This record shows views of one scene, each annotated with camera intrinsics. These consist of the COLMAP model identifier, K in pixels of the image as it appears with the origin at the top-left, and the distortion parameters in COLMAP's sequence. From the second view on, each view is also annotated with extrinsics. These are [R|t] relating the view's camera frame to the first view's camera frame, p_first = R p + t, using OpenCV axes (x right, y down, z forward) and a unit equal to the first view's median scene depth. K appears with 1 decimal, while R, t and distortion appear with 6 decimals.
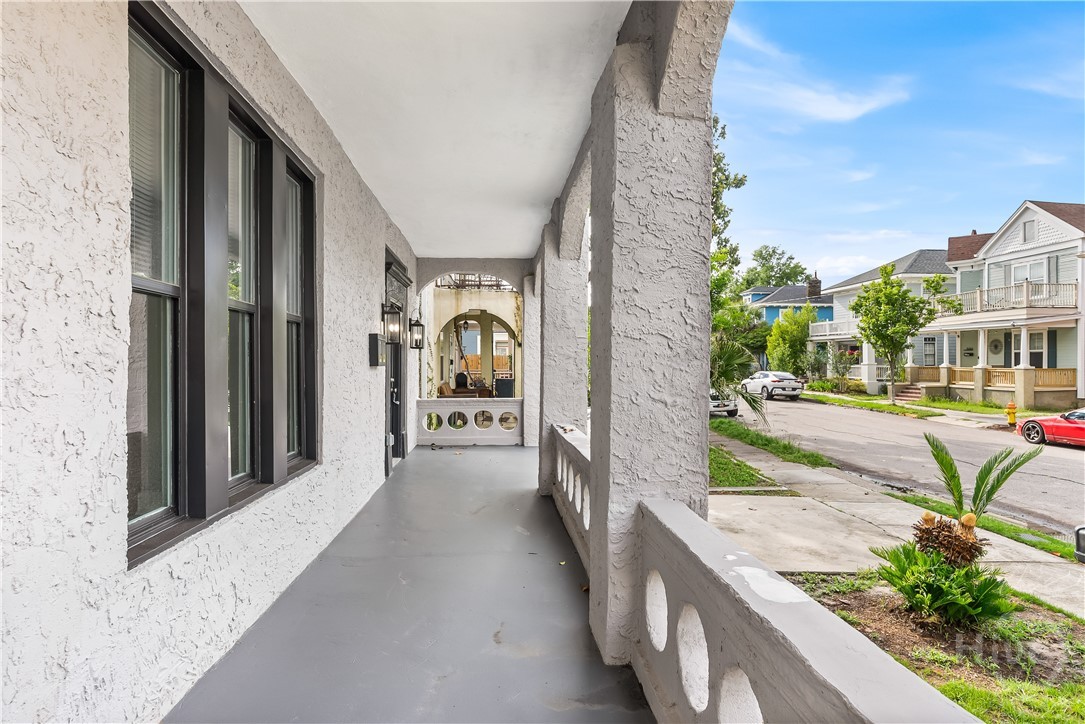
lens RADIAL K [[612.8, 0, 542.5], [0, 612.8, 362.0], [0, 0, 1]] dist [-0.000304, -0.000014]
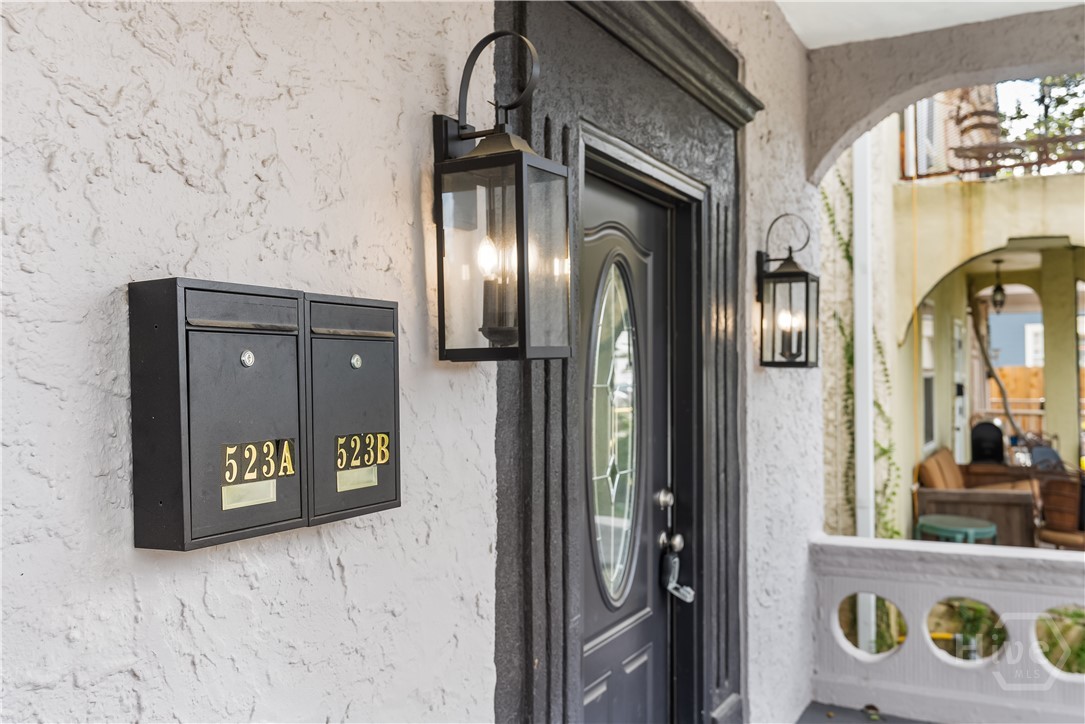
lens RADIAL K [[941.8, 0, 542.5], [0, 941.8, 362.0], [0, 0, 1]] dist [0.010898, 0.005365]
pose [[0.838622, -0.010269, -0.544618, -0.055618], [0.003314, 0.999900, -0.013750, -0.014061], [0.544704, 0.009727, 0.838572, 0.452542]]
